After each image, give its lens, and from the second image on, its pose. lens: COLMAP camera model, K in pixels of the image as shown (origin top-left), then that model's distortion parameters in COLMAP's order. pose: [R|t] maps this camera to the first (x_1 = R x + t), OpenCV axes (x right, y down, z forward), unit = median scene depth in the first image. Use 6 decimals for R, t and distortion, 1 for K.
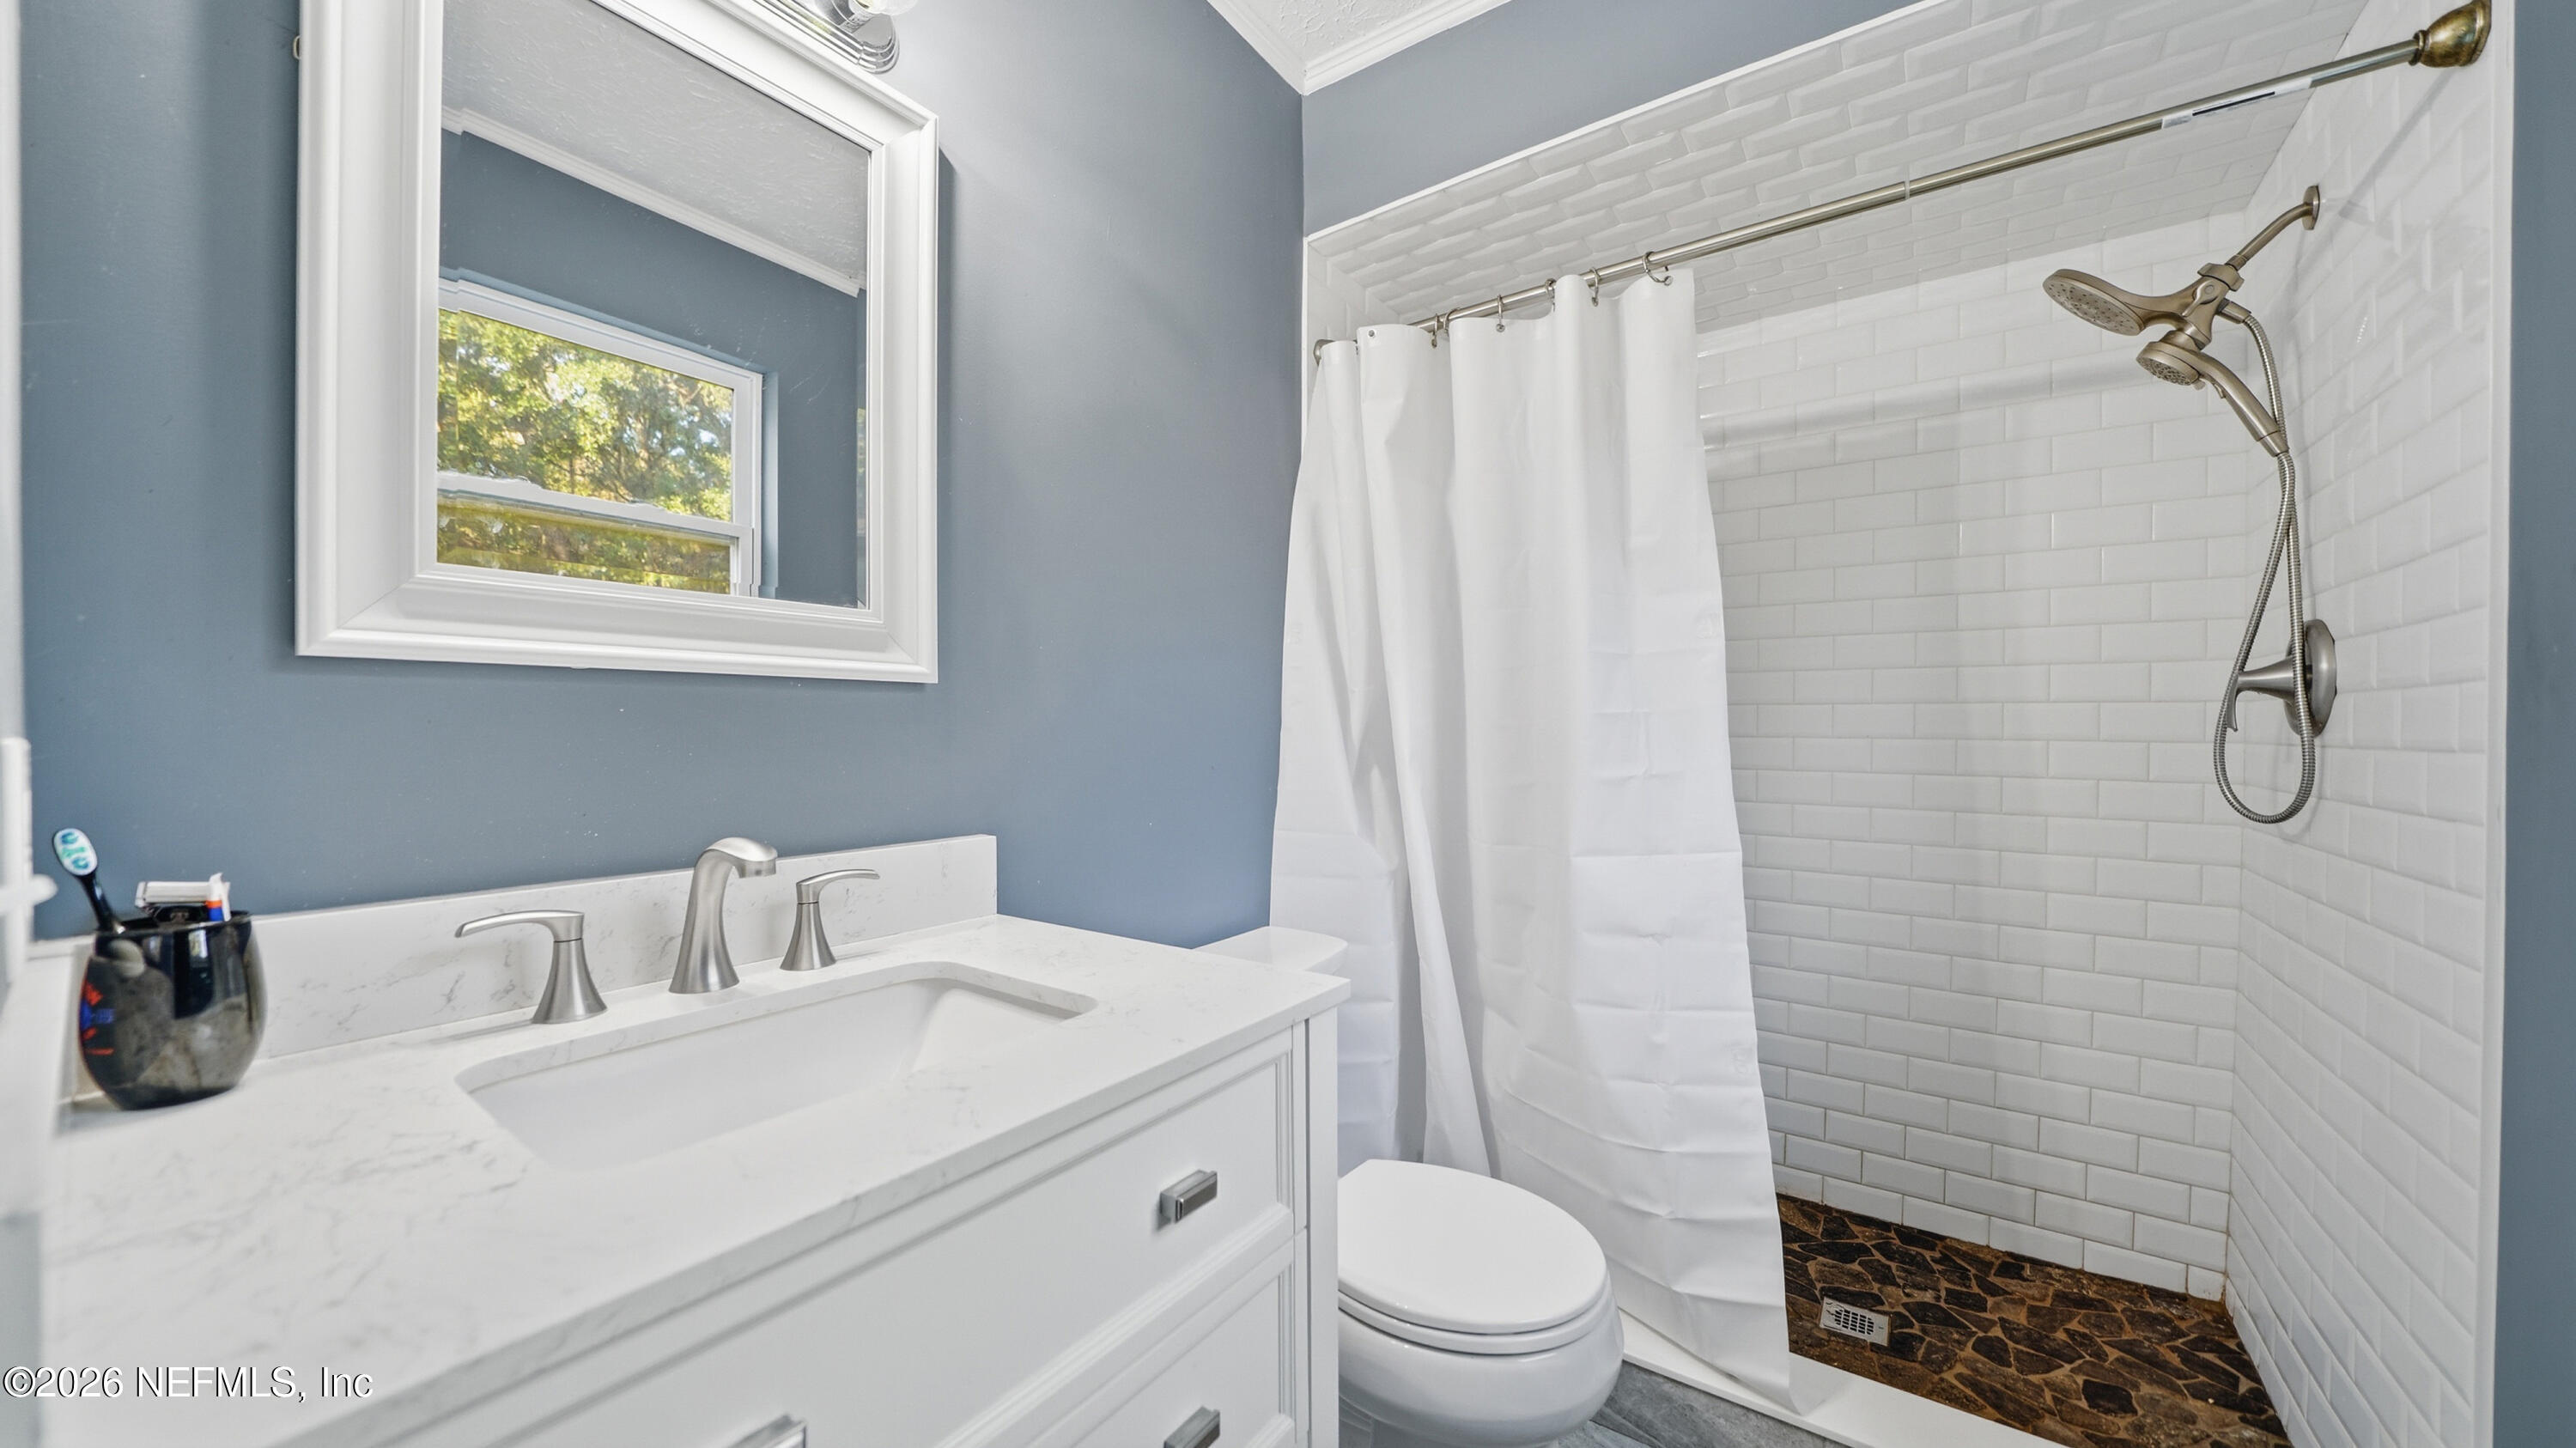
lens RADIAL K [[911.4, 0, 1275.3], [0, 911.4, 729.5], [0, 0, 1]] dist [-0.021544, 0.000291]
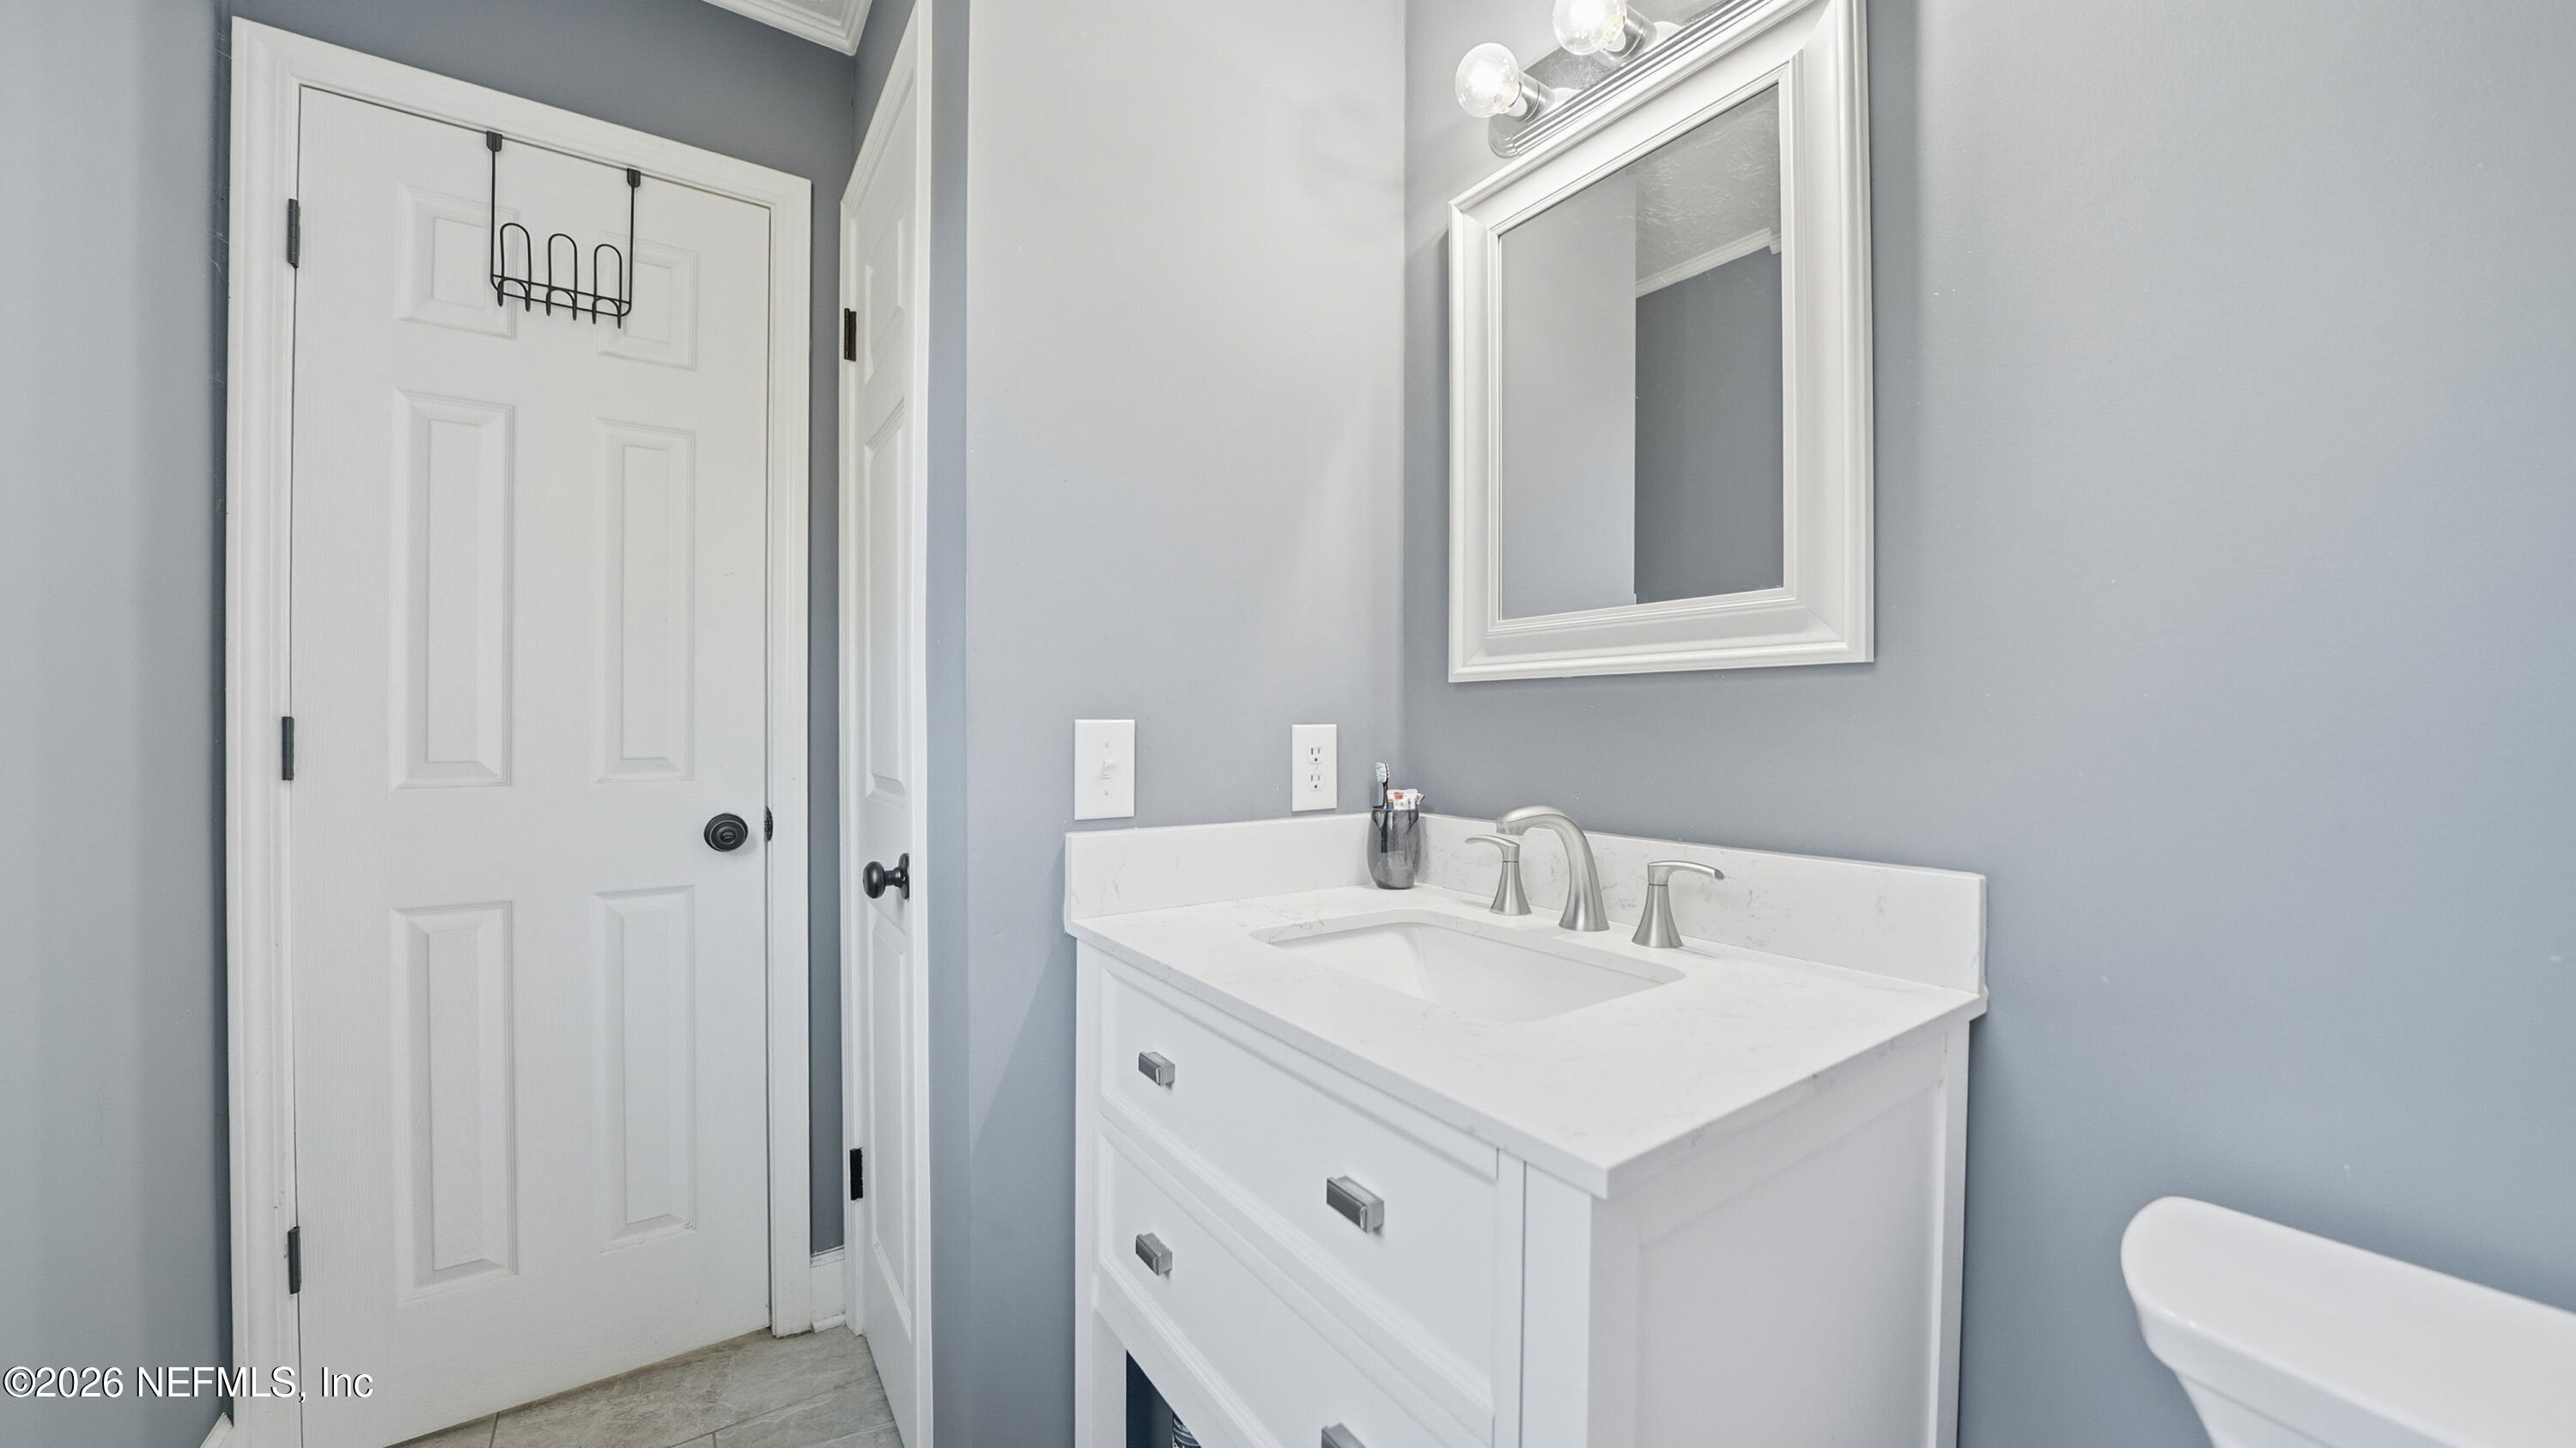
lens RADIAL K [[911.4, 0, 1275.3], [0, 911.4, 729.5], [0, 0, 1]] dist [-0.021544, 0.000291]
pose [[-0.326135, 0.010456, -0.945266, 0.775127], [0.003689, 0.999945, 0.009788, -0.002788], [0.945316, -0.000295, -0.326155, 1.131999]]
